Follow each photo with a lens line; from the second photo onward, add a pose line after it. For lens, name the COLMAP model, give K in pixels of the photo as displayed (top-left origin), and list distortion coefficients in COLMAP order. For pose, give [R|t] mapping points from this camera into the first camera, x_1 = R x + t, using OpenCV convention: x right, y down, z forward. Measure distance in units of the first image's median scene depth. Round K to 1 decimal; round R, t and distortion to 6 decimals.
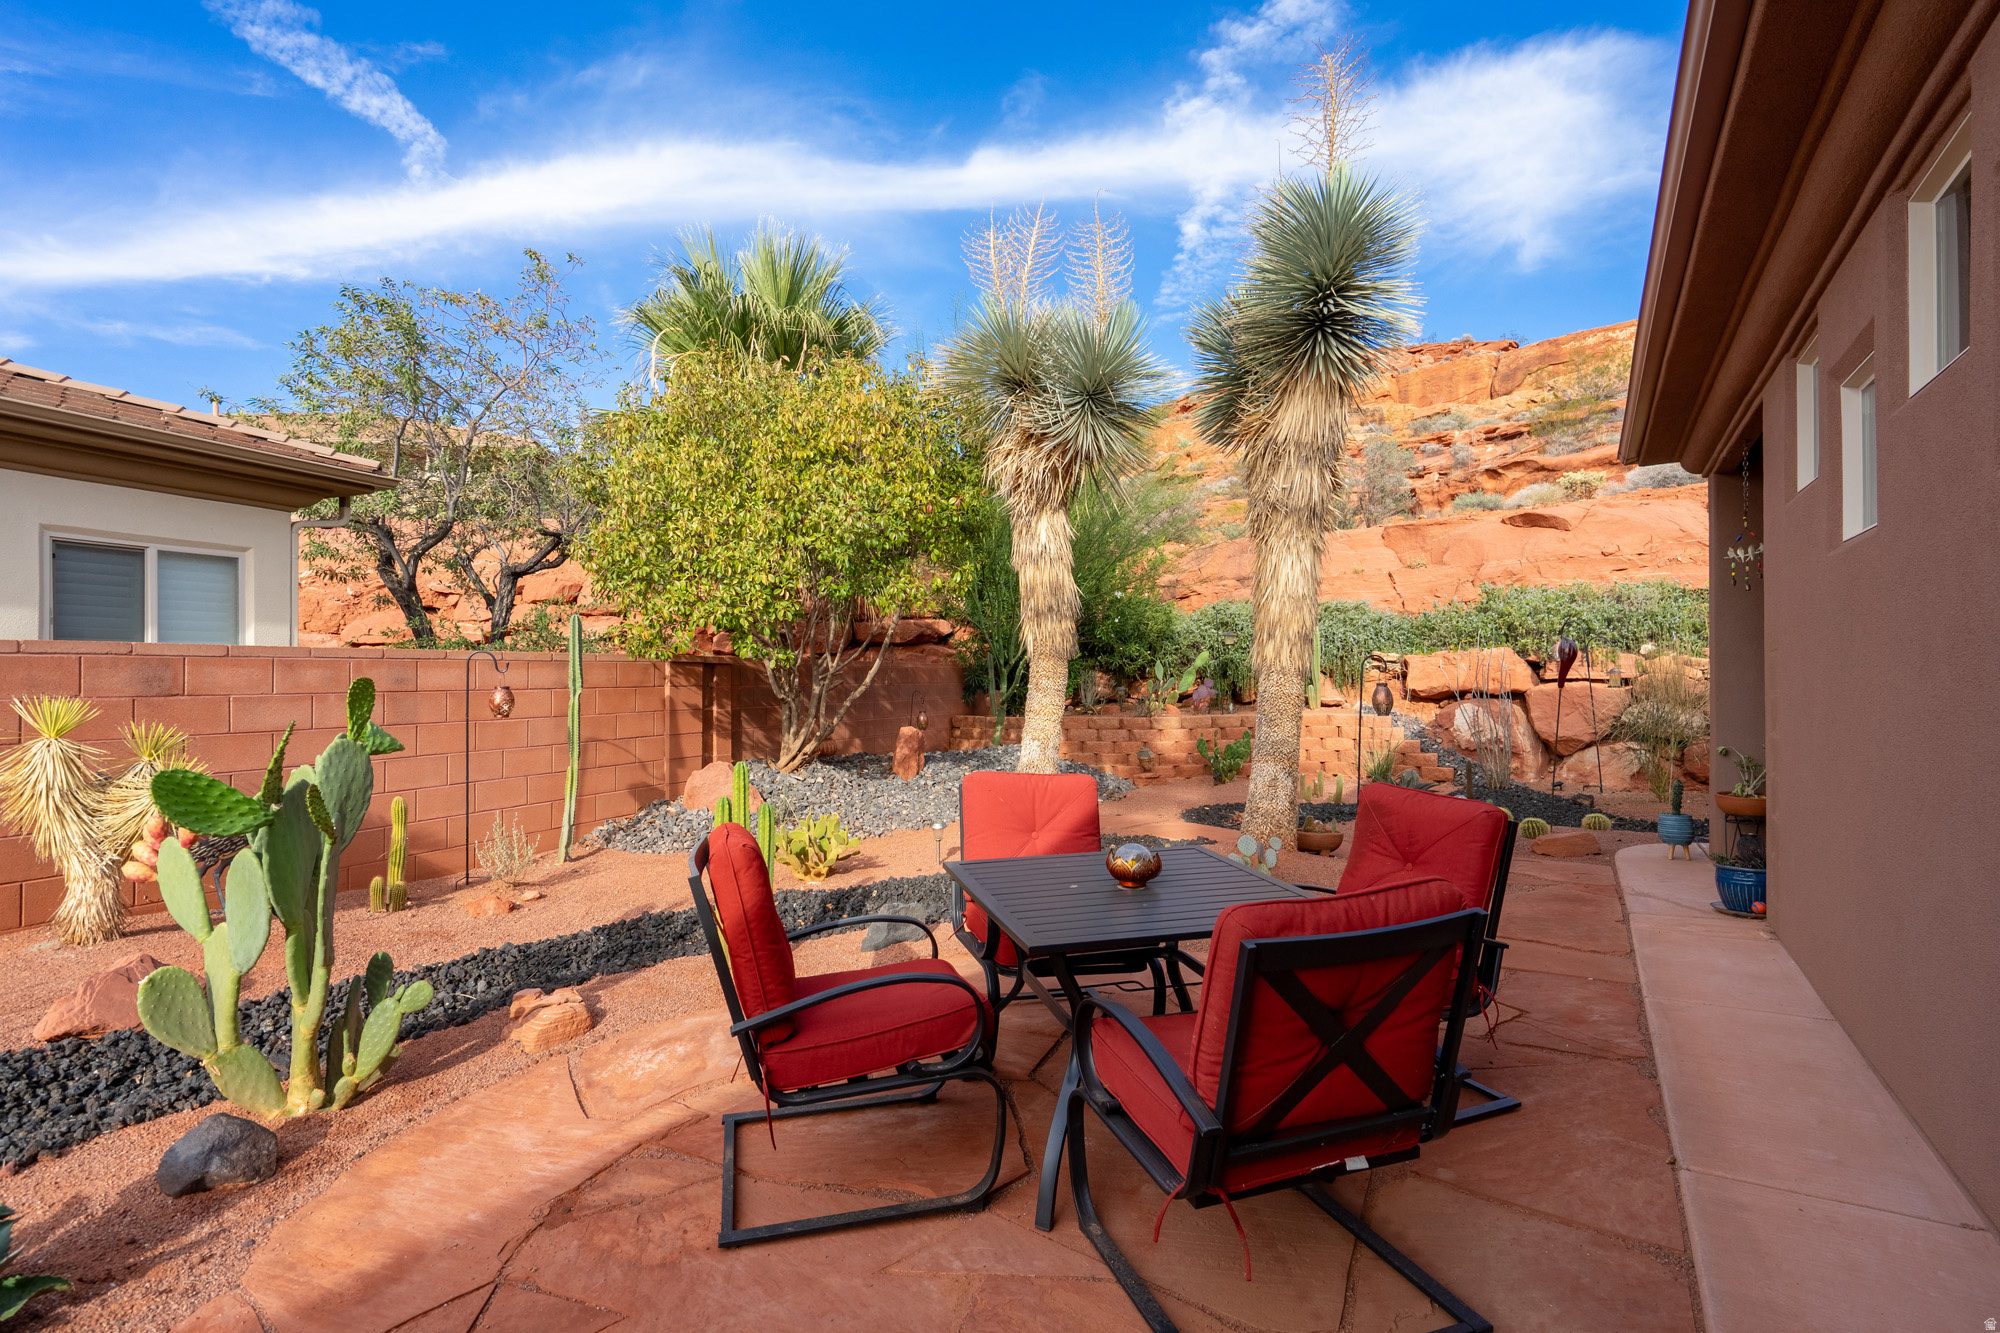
lens RADIAL K [[927.3, 0, 1000.7], [0, 927.3, 654.7], [0, 0, 1]] dist [-0.003049, 0.001513]
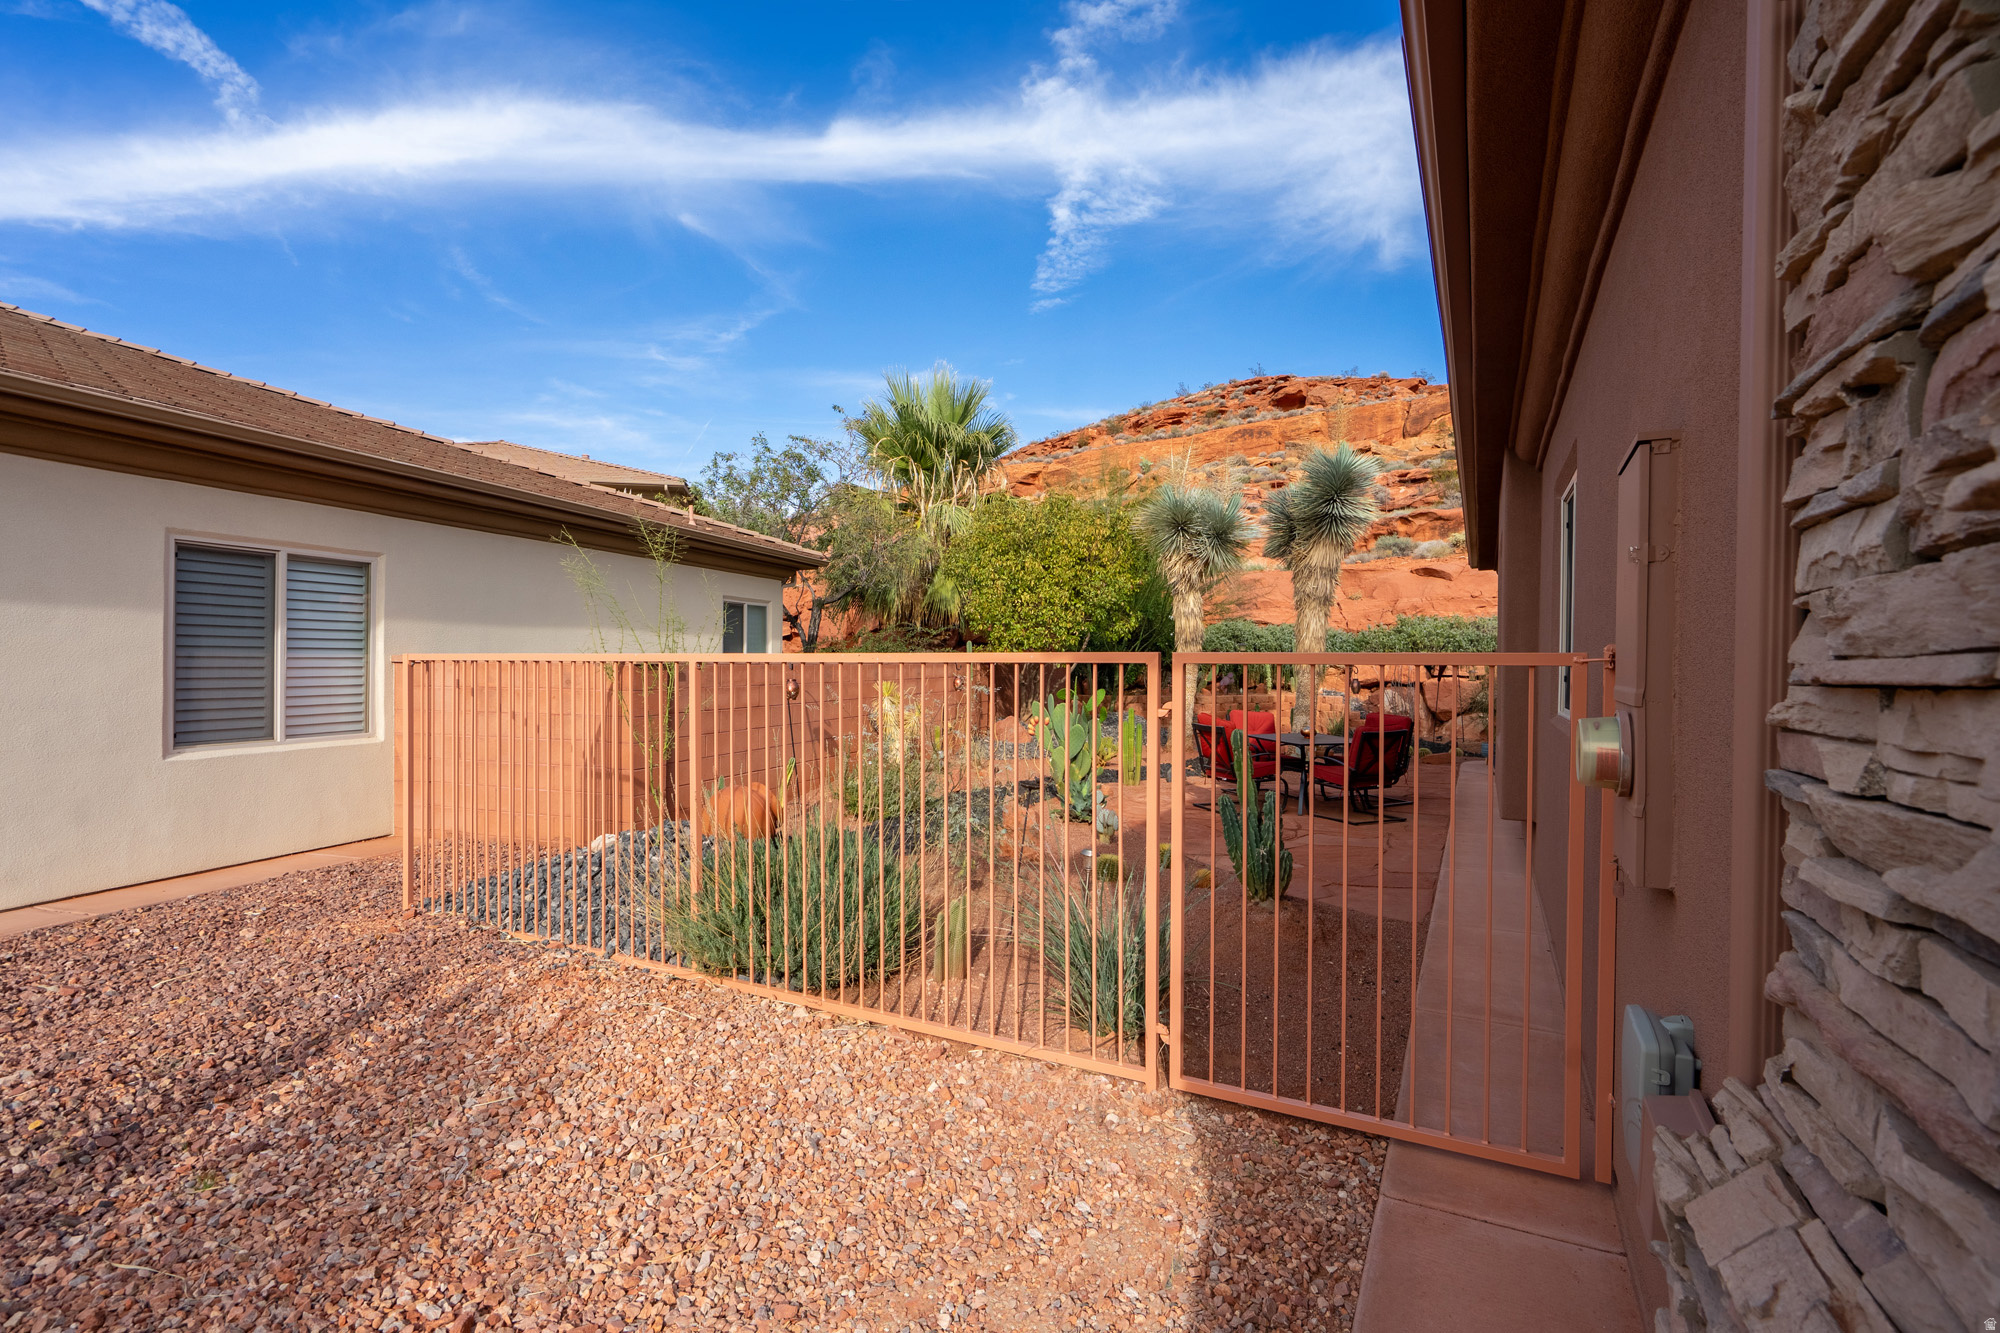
lens RADIAL K [[927.3, 0, 1012.6], [0, 927.3, 668.9], [0, 0, 1]] dist [-0.003049, 0.001513]
pose [[0.995649, 0.004588, 0.093069, -0.291503], [-0.007232, 0.999579, 0.028090, -0.023673], [-0.092901, -0.028641, 0.995263, -0.532939]]
